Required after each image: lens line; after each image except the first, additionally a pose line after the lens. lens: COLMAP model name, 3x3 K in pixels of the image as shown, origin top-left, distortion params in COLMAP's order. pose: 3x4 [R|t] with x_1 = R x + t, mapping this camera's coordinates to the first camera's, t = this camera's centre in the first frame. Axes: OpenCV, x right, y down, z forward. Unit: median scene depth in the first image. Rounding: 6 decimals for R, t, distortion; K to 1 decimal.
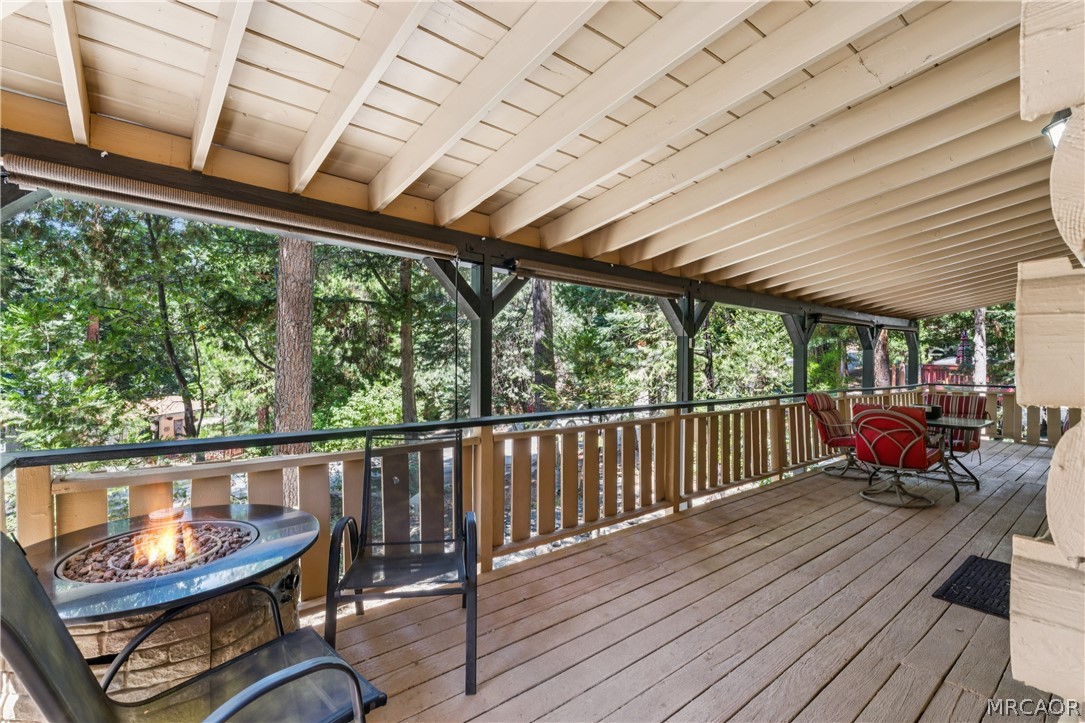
lens RADIAL K [[491.1, 0, 542.5], [0, 491.1, 361.5], [0, 0, 1]] dist [0.001069, 0.000266]
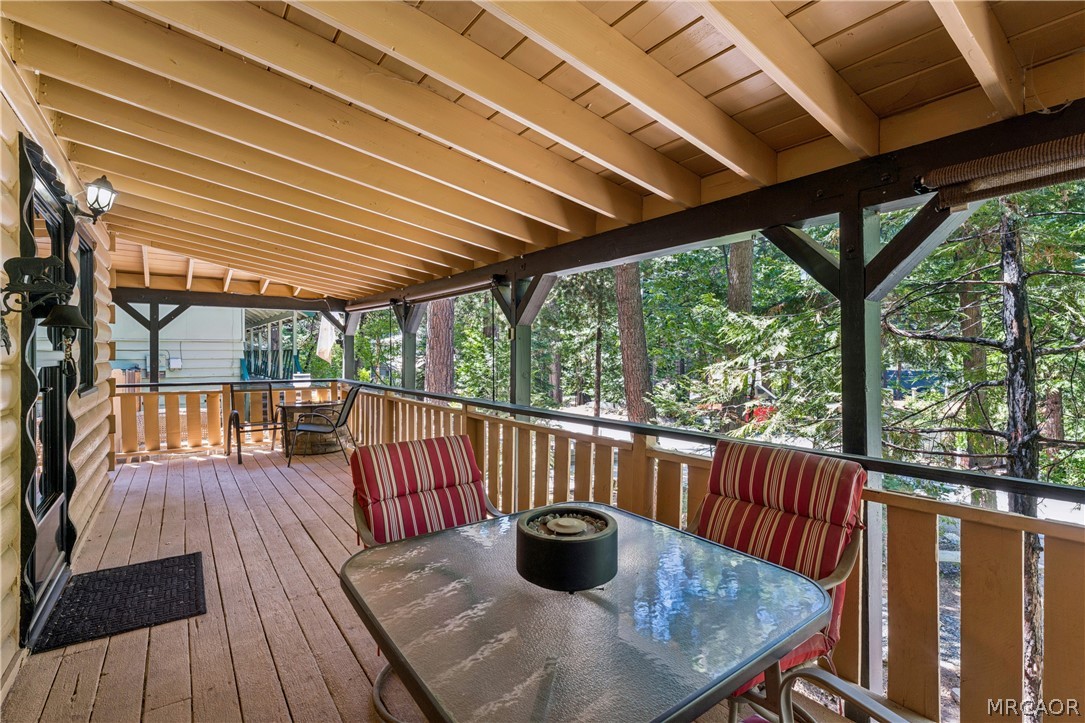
lens RADIAL K [[491.1, 0, 542.5], [0, 491.1, 361.5], [0, 0, 1]] dist [0.001069, 0.000266]
pose [[-0.049976, 0.004516, -0.998740, 1.765868], [0.011845, 0.999922, 0.003929, 0.018820], [0.998680, -0.011633, -0.050026, 1.722630]]
